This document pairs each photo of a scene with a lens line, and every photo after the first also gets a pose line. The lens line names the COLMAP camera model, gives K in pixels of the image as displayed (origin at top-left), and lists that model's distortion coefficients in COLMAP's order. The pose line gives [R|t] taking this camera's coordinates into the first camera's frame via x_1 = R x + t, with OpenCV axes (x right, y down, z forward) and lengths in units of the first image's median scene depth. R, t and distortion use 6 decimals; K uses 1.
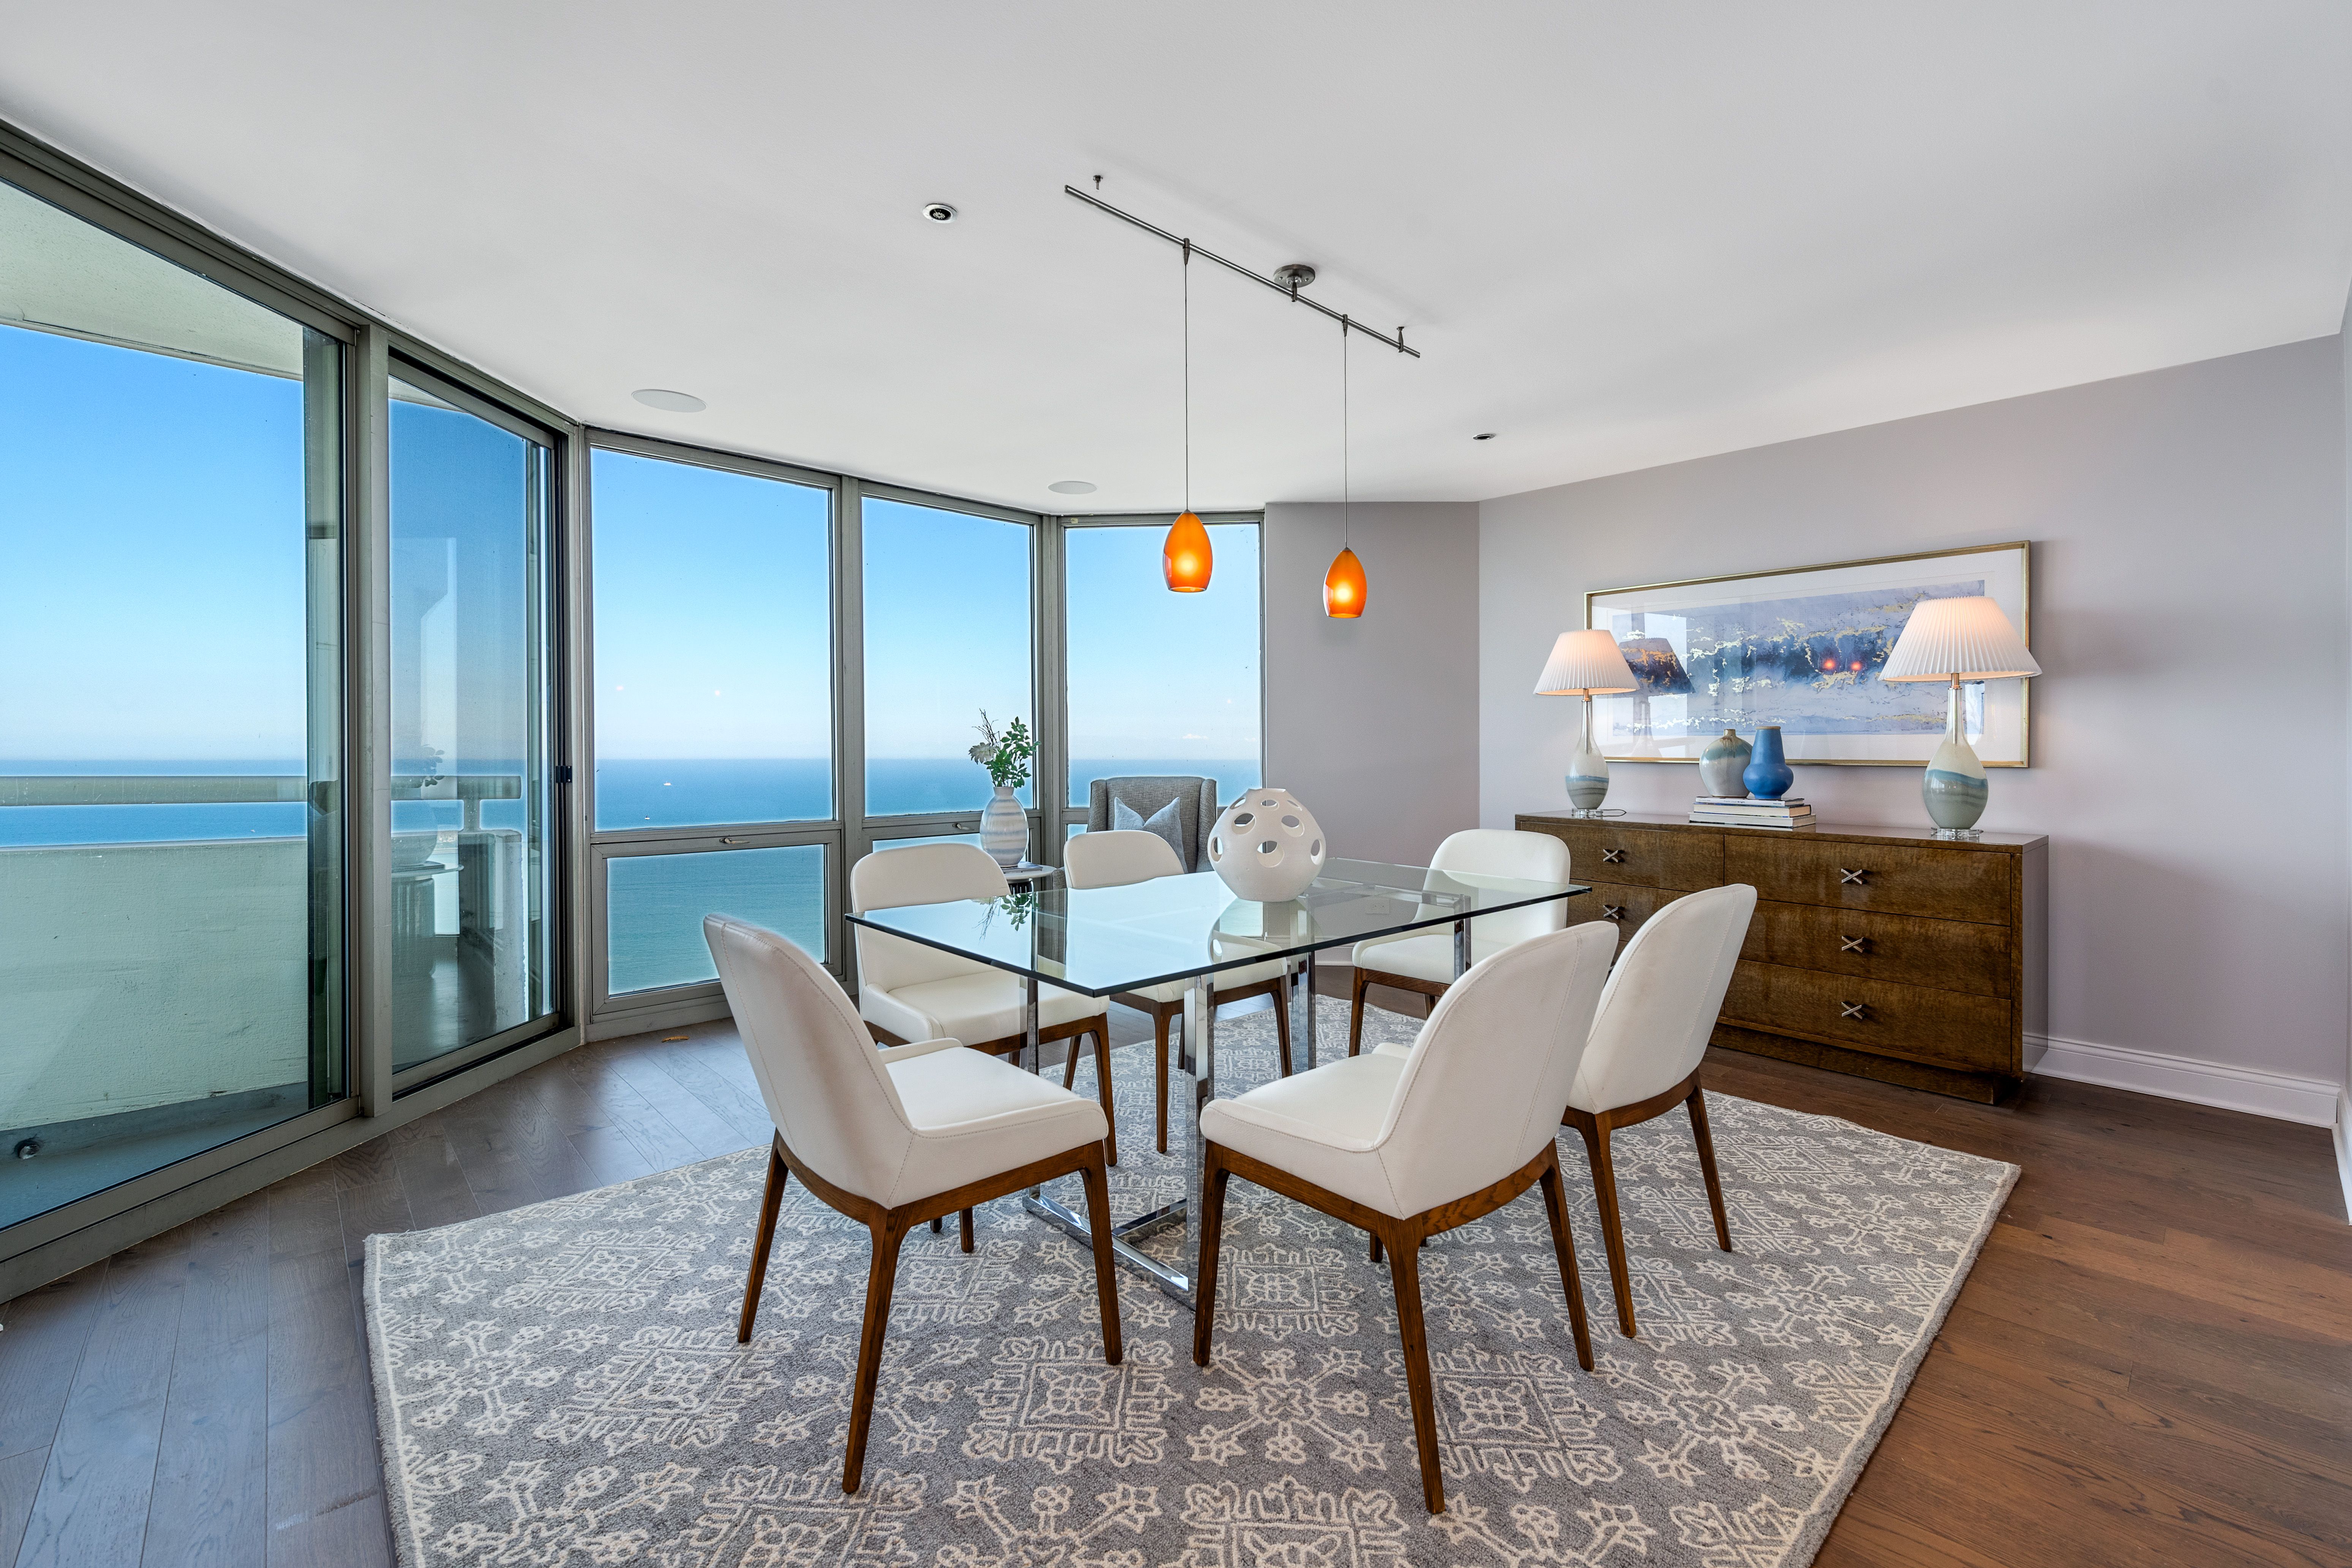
lens RADIAL K [[961.9, 0, 1175.3], [0, 961.9, 754.6], [0, 0, 1]] dist [0.005662, -0.000447]
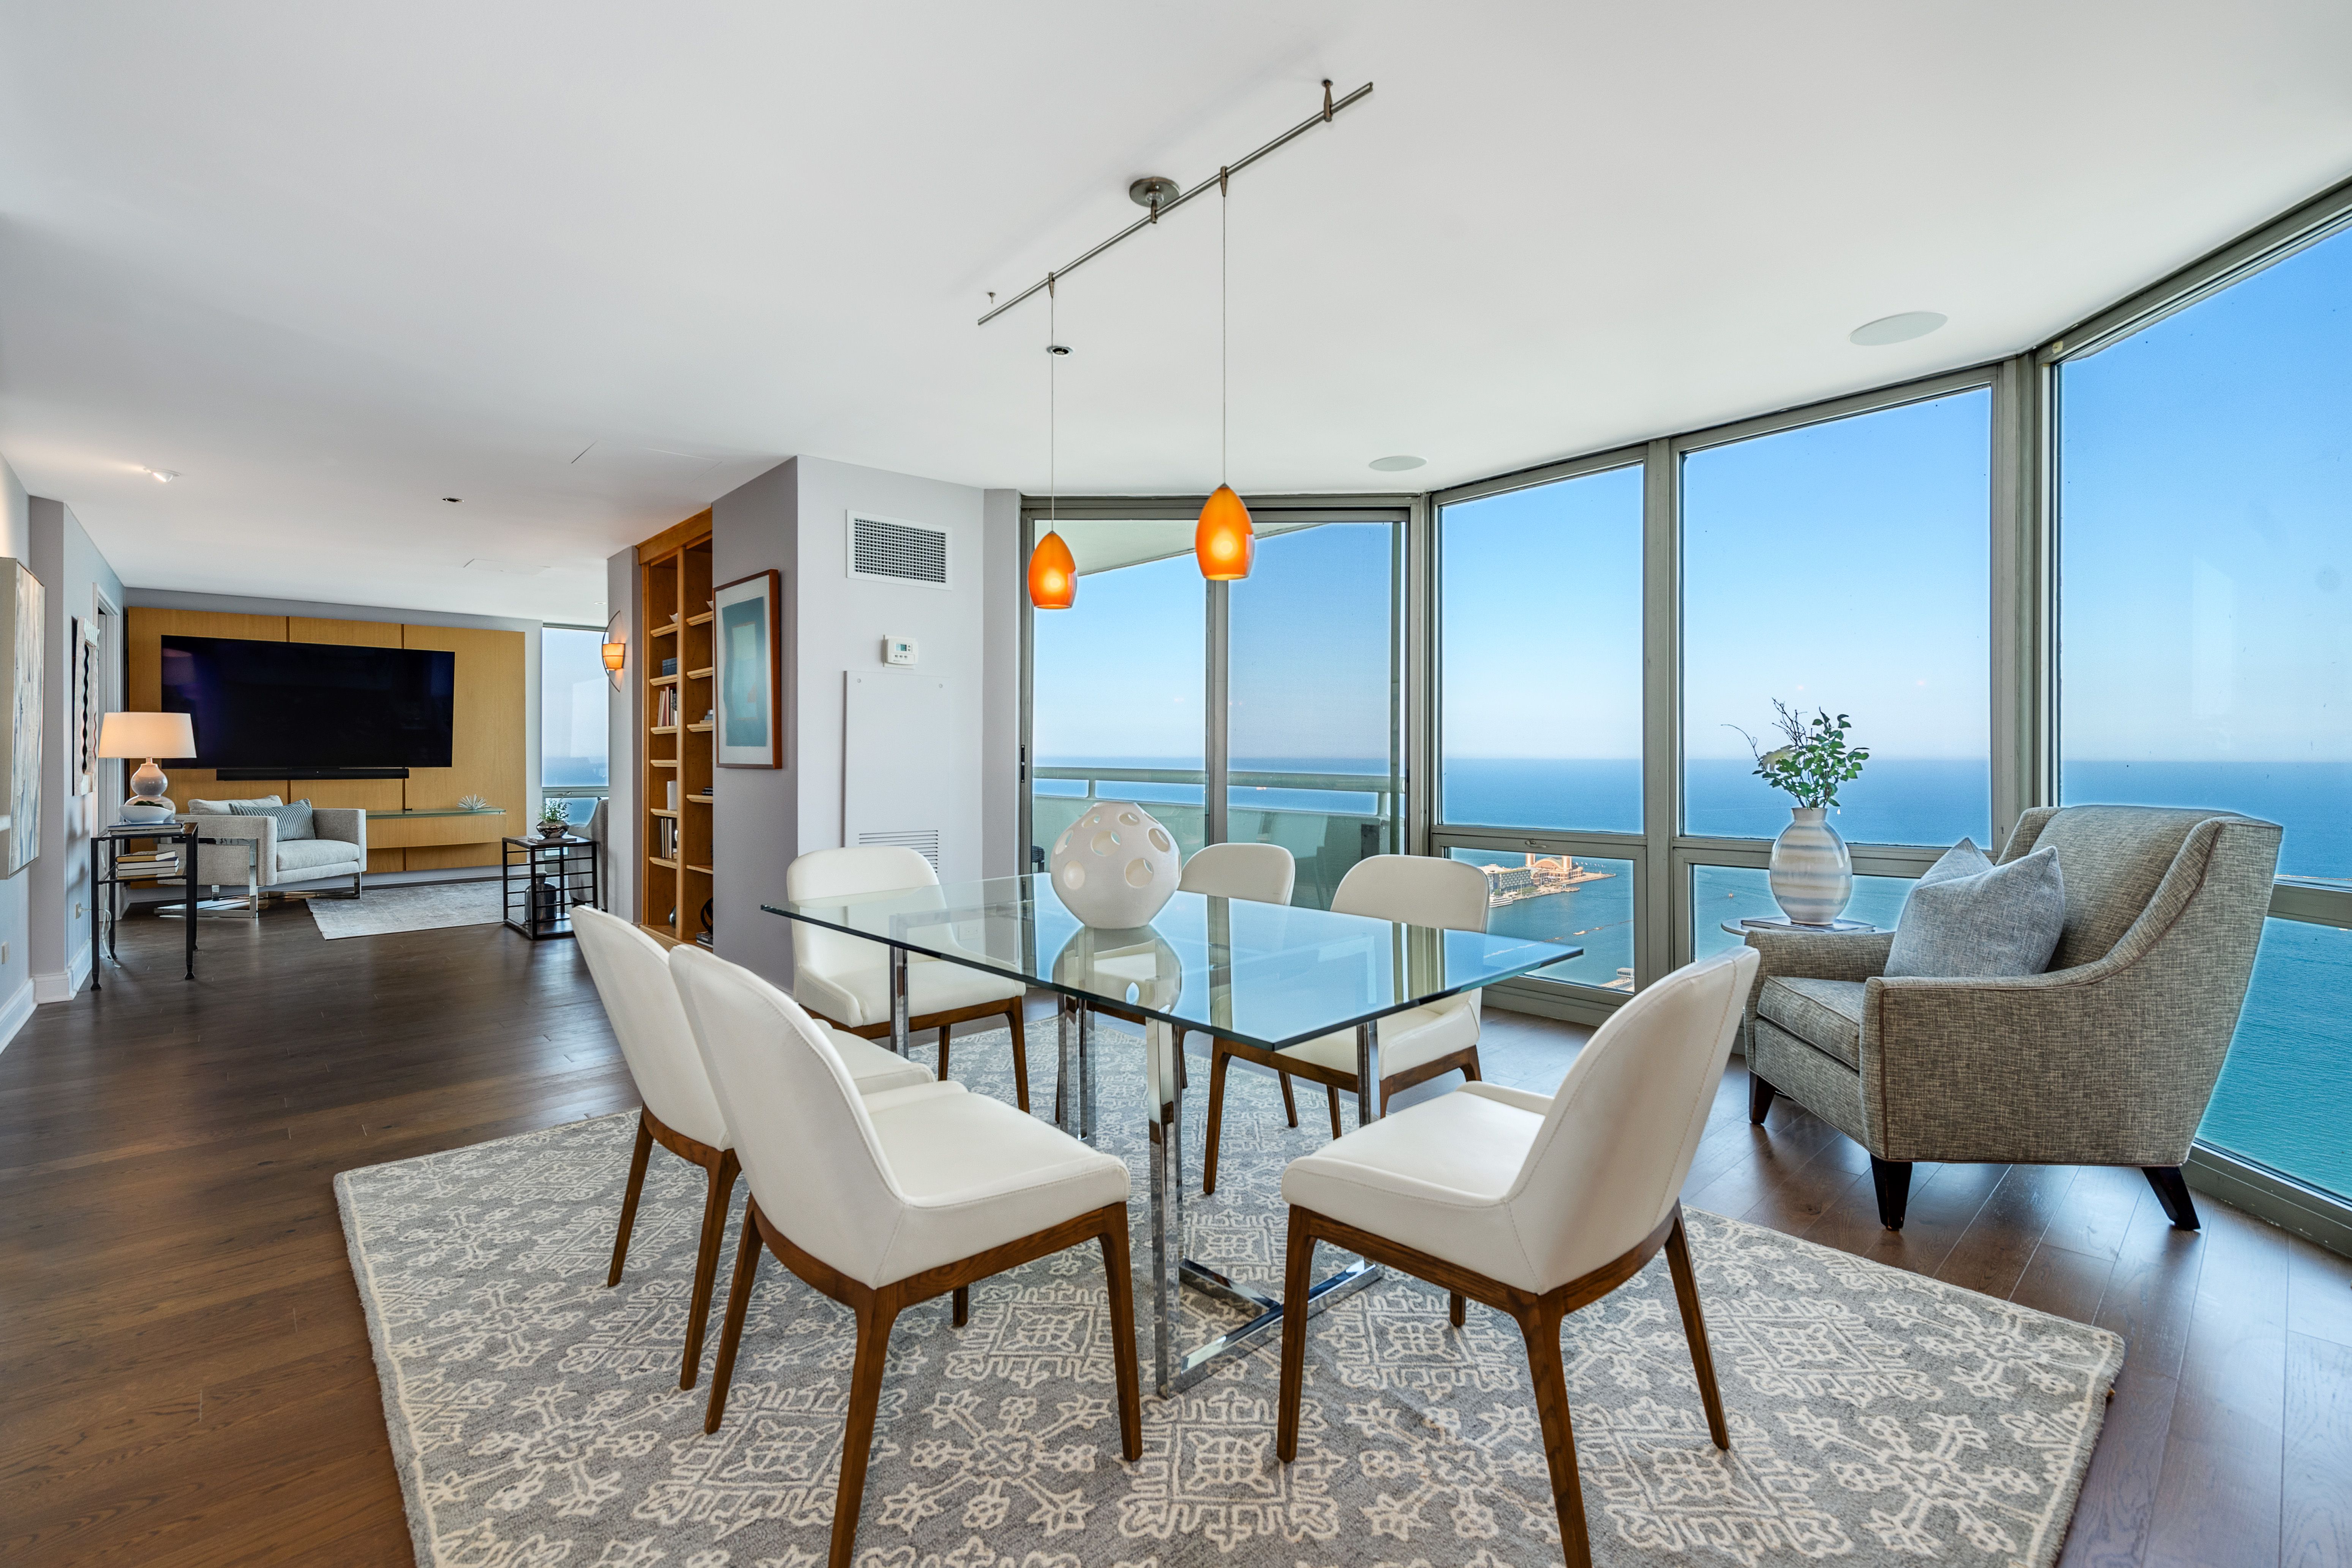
lens RADIAL K [[1001.1, 0, 1198.9], [0, 1001.1, 759.8], [0, 0, 1]] dist [0.006166, 0.000085]
pose [[0.034795, 0.000855, -0.999394, 0.823809], [0.002310, 0.999997, 0.000936, -0.003465], [0.999392, -0.002341, 0.034792, 0.832707]]
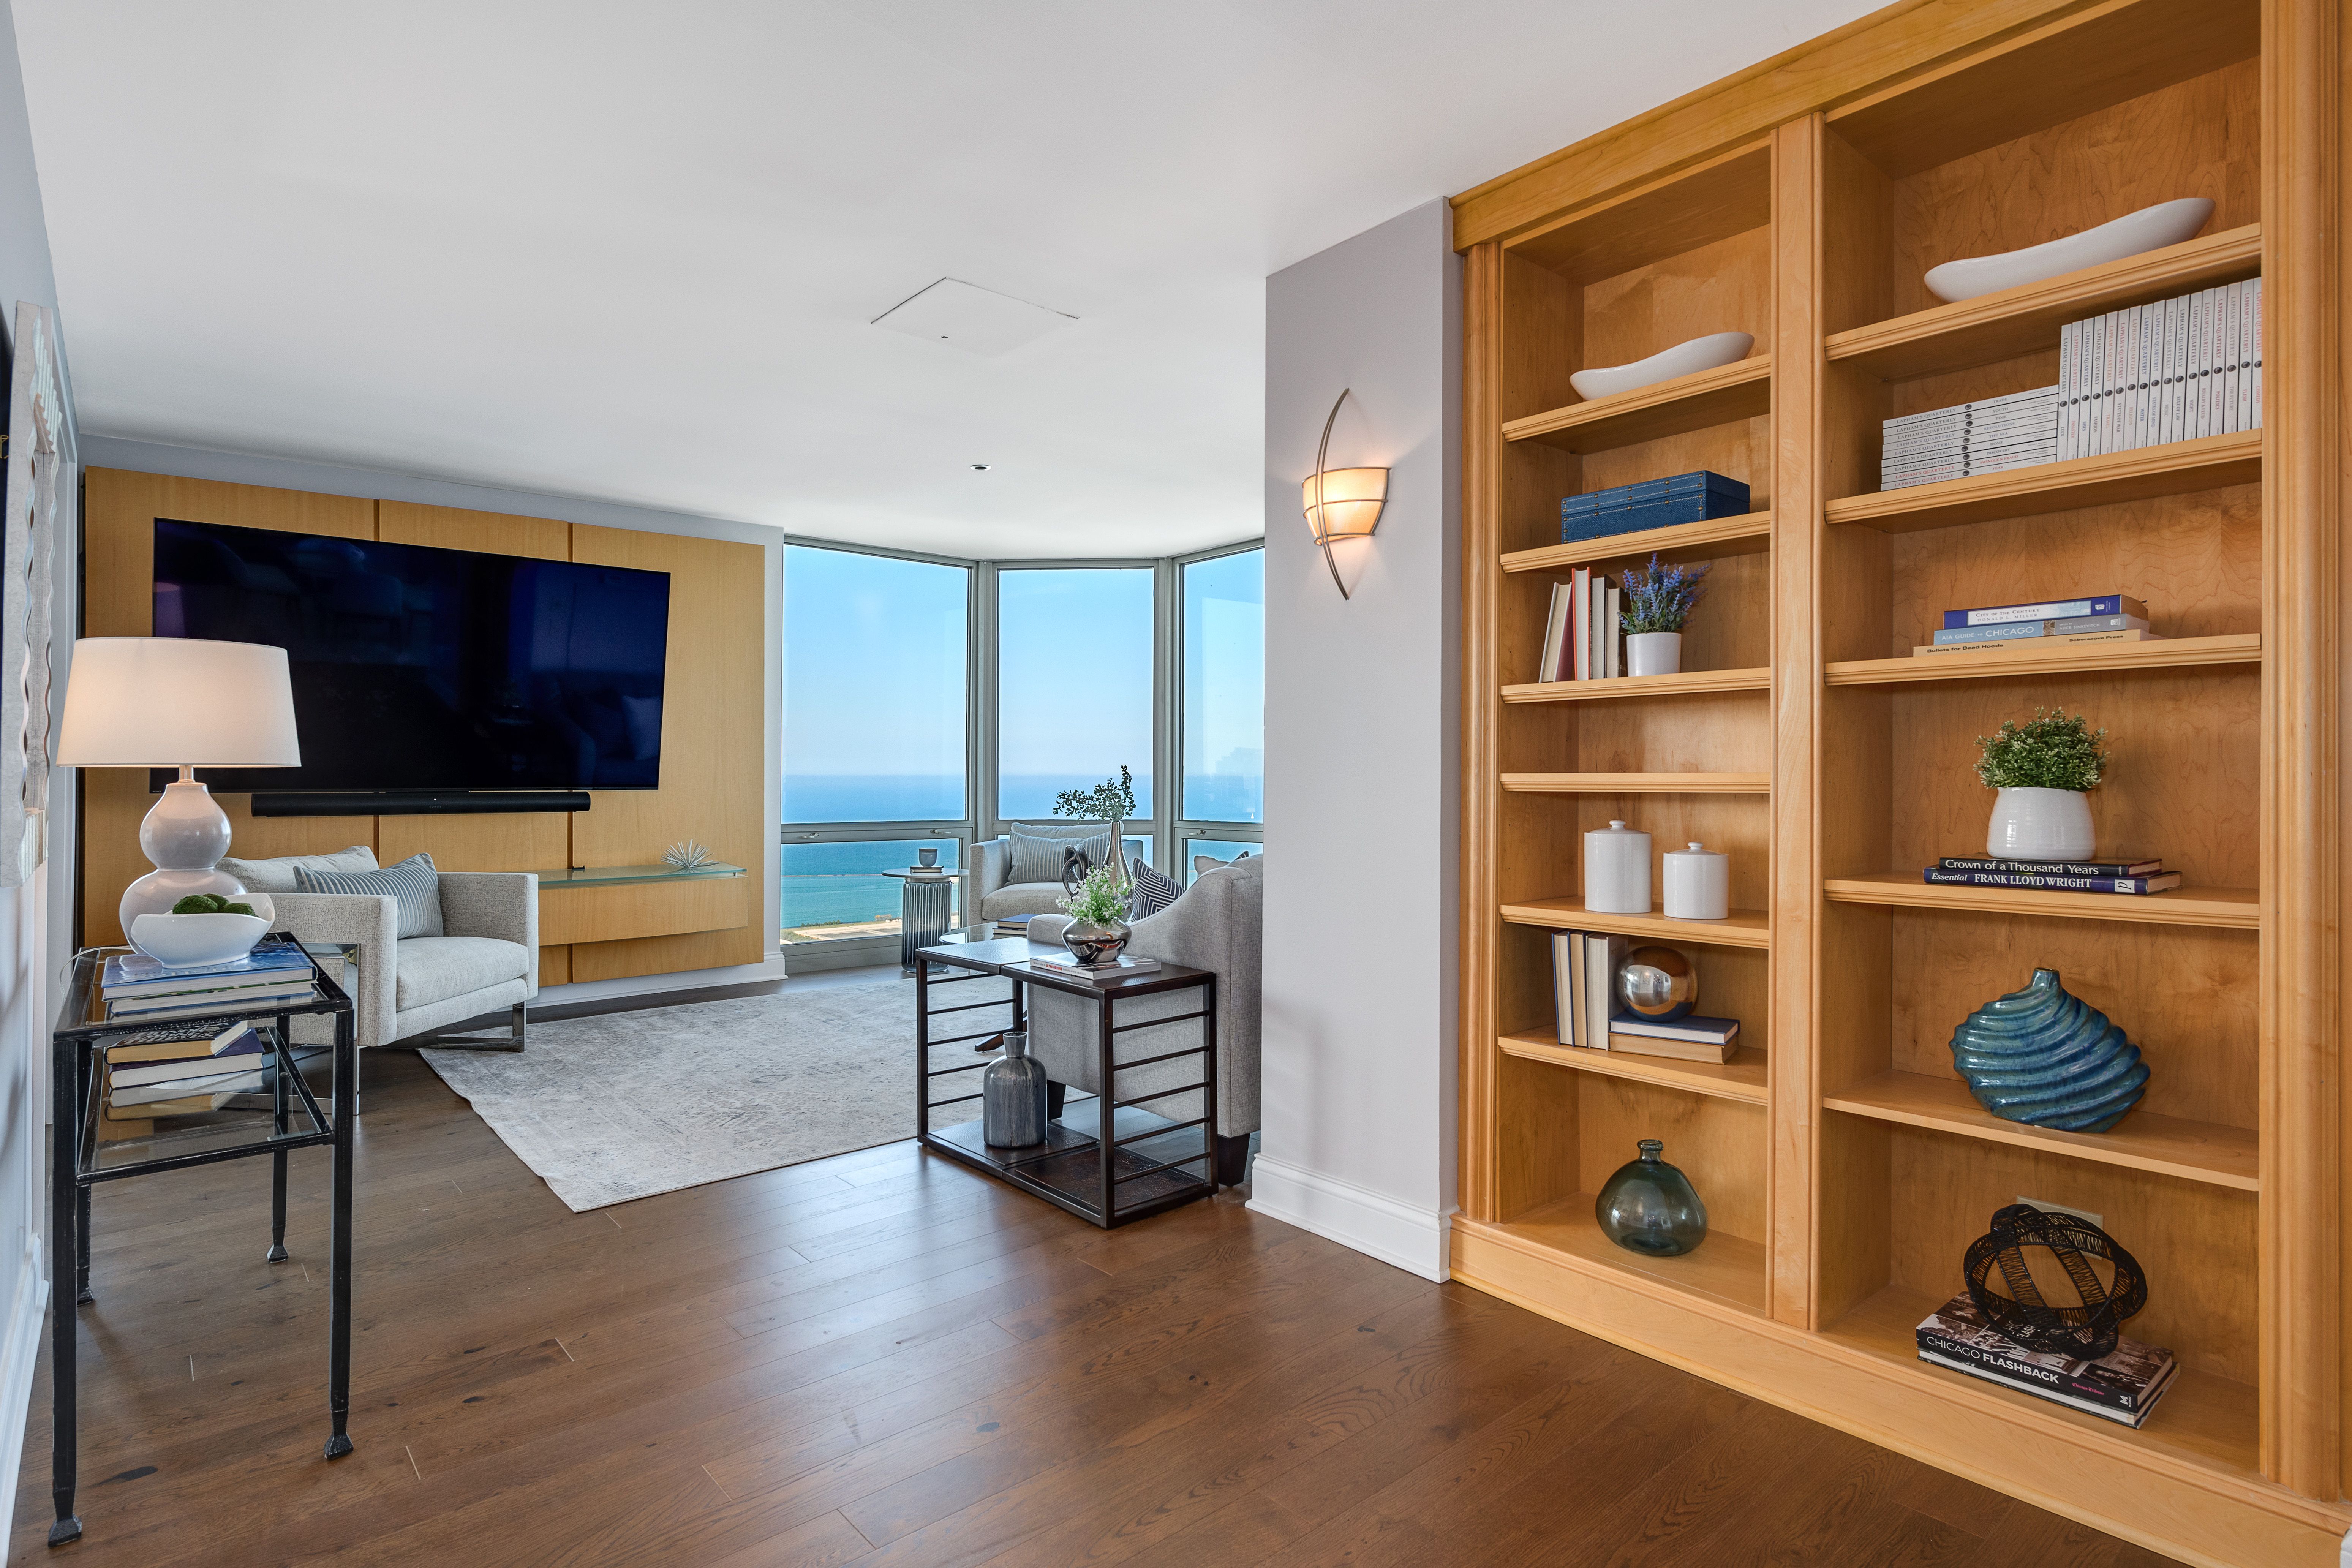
lens RADIAL K [[1151.4, 0, 1200.0], [0, 1151.4, 766.0], [0, 0, 1]] dist [-0.000863, -0.001392]
pose [[0.016933, -0.009251, -0.999814, -0.294220], [0.002209, 0.999955, -0.009215, -0.001728], [0.999854, -0.002052, 0.016953, -0.345402]]
